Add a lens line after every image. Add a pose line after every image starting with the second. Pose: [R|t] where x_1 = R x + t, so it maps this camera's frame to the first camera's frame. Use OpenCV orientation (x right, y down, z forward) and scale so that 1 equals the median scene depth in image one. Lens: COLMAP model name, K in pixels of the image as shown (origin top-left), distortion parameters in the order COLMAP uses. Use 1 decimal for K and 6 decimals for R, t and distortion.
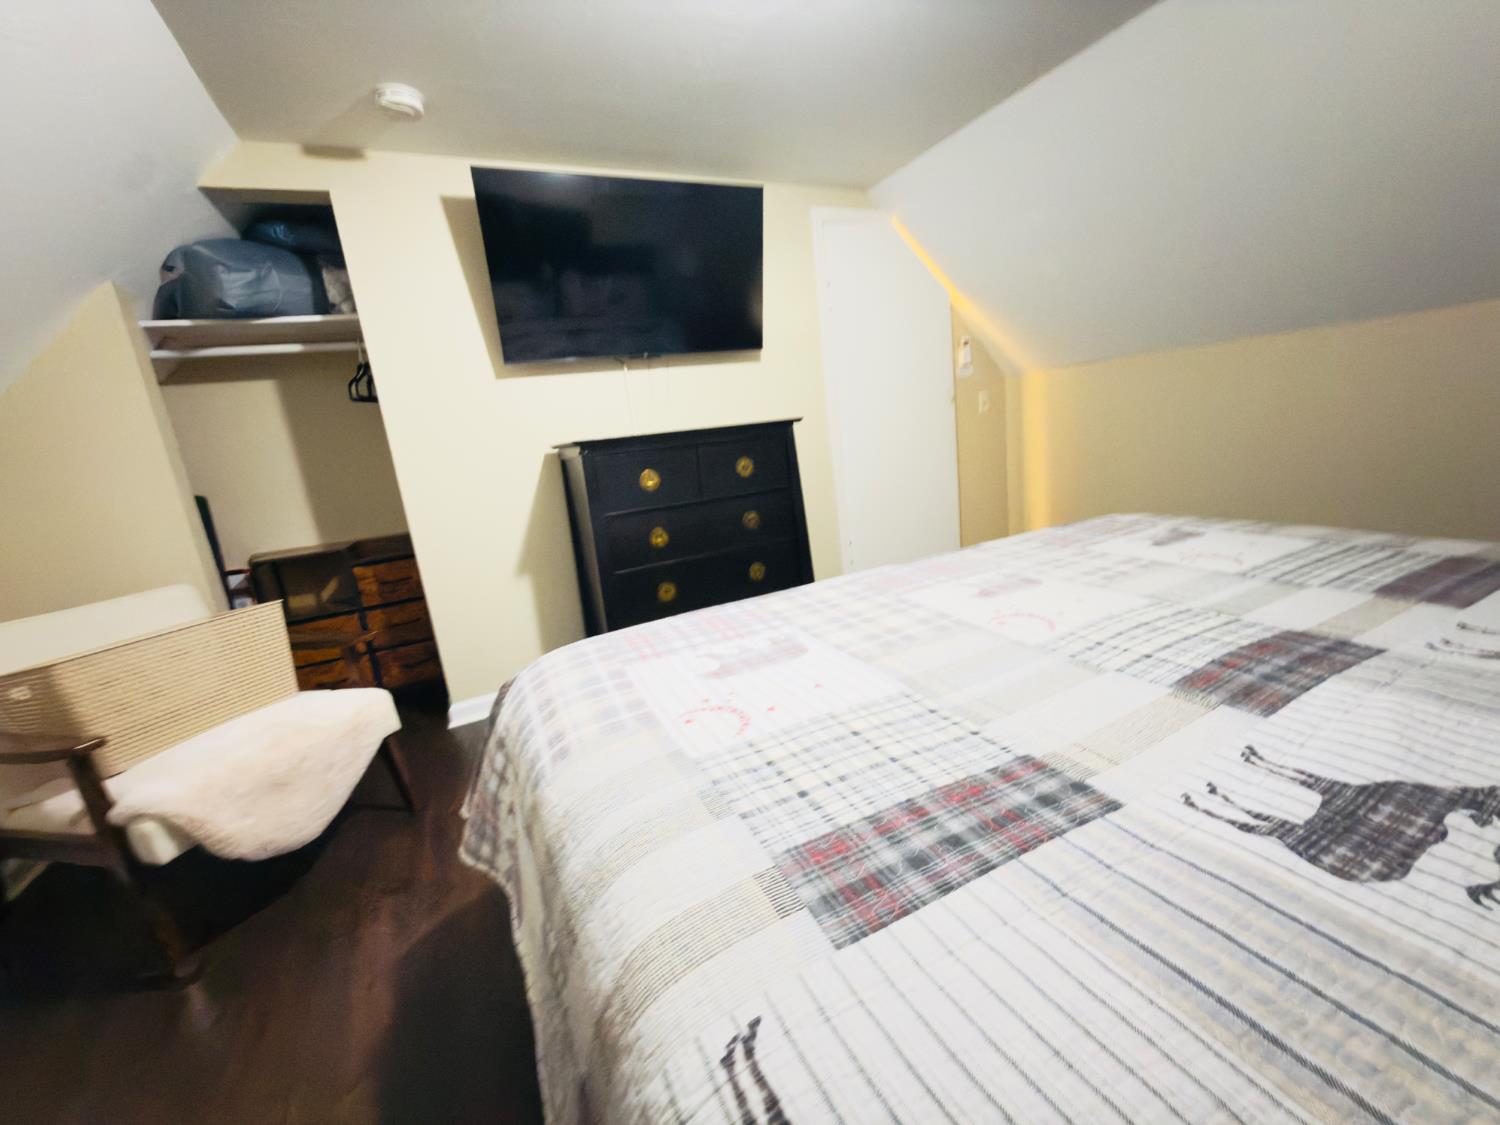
lens RADIAL K [[601.2, 0, 750.1], [0, 601.2, 567.8], [0, 0, 1]] dist [-0.001178, -0.000496]
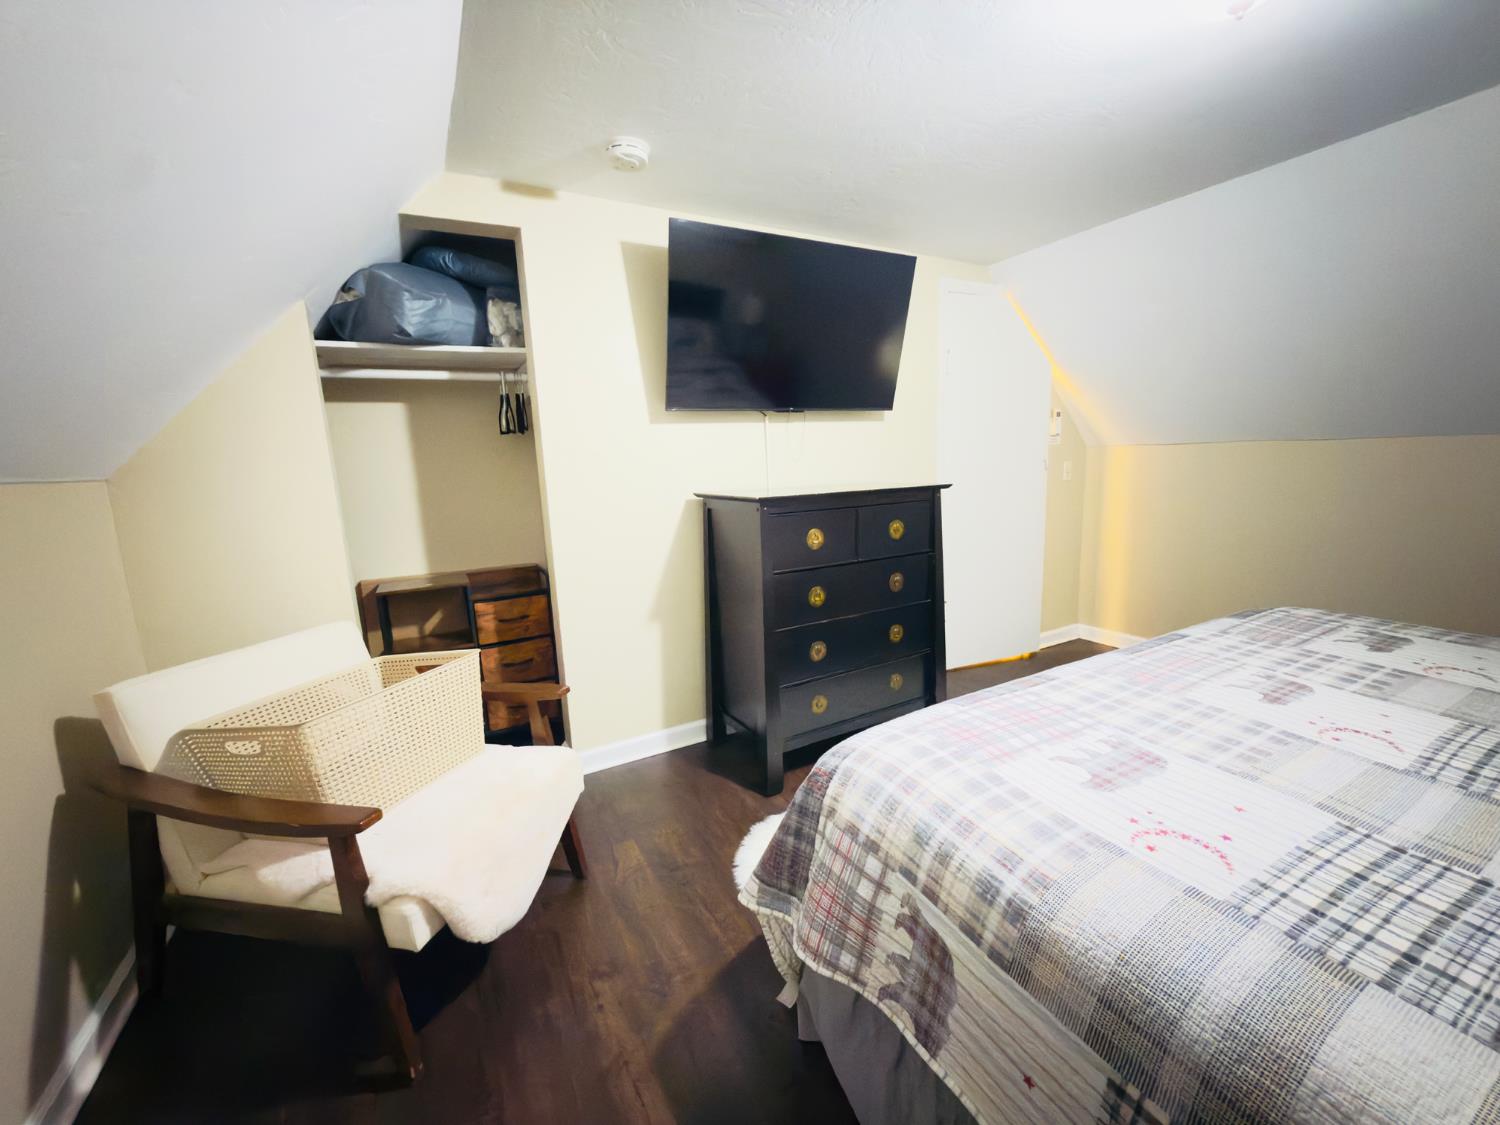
lens RADIAL K [[601.2, 0, 750.1], [0, 601.2, 567.8], [0, 0, 1]] dist [-0.001178, -0.000496]
pose [[0.996410, 0.064427, 0.054927, -0.341157], [-0.061761, 0.996891, -0.048929, -0.045170], [-0.057909, 0.045361, 0.997291, 0.019265]]
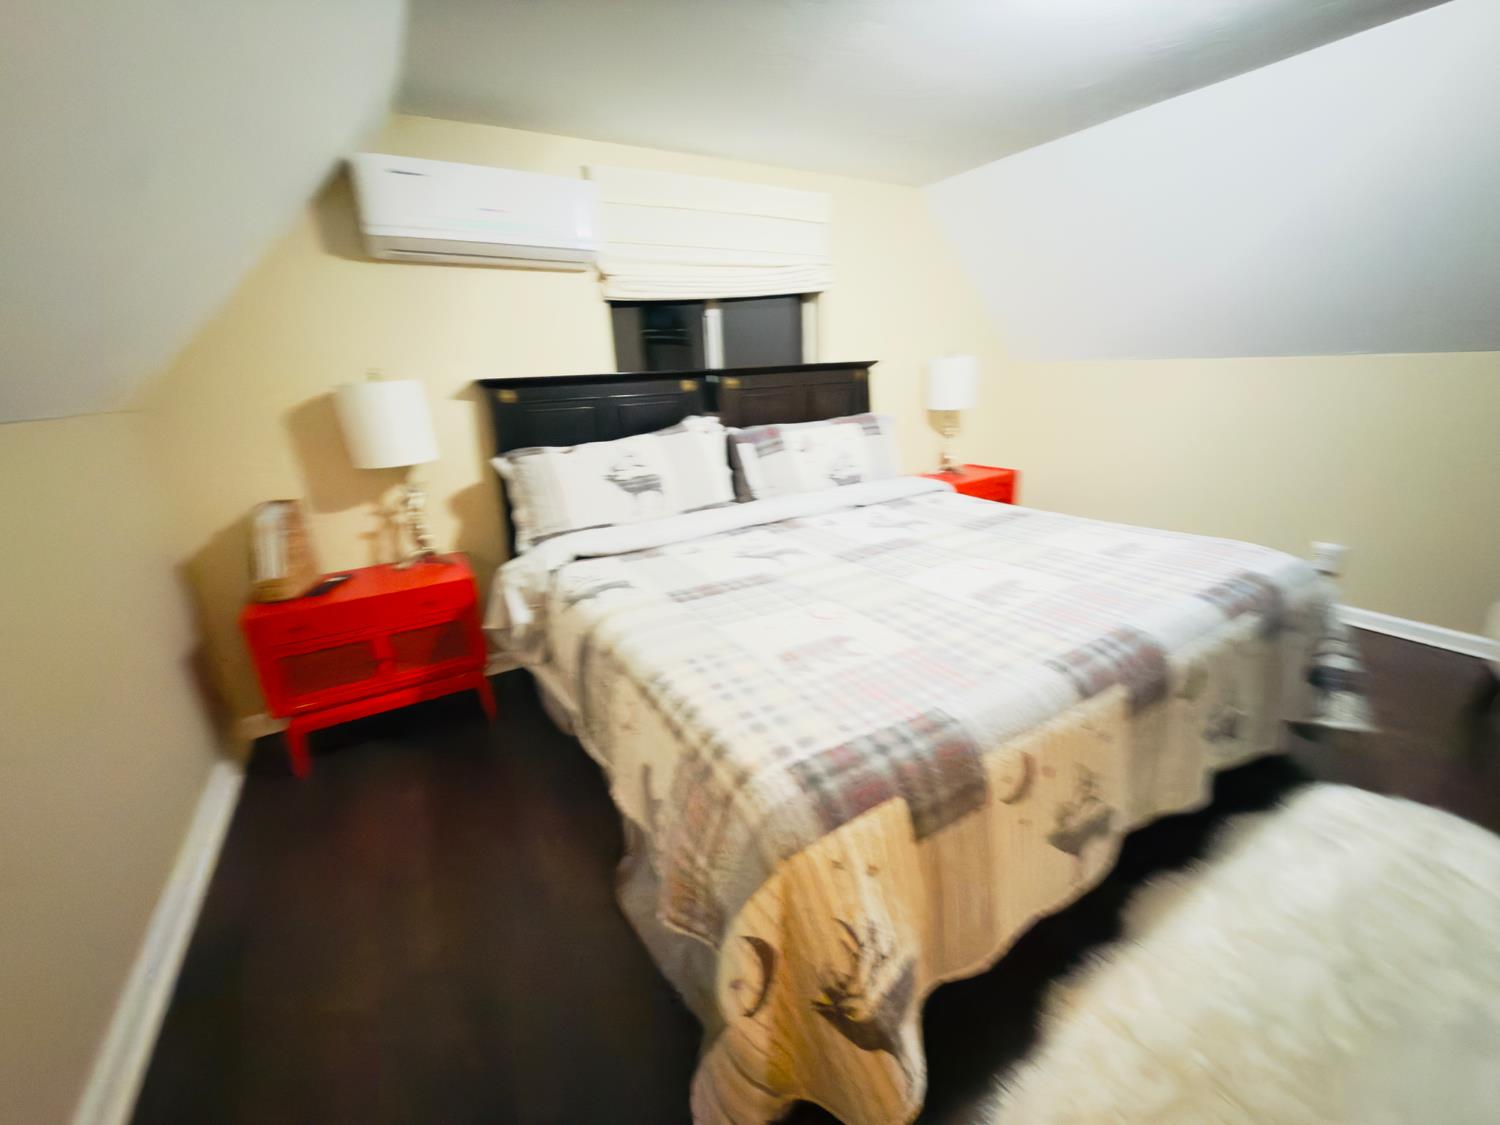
lens RADIAL K [[601.2, 0, 750.1], [0, 601.2, 567.8], [0, 0, 1]] dist [-0.001178, -0.000496]
pose [[-0.989166, 0.143237, -0.032151, 0.346303], [0.107197, 0.854401, 0.508437, -0.382648], [0.100297, 0.499482, -0.860499, 1.127645]]
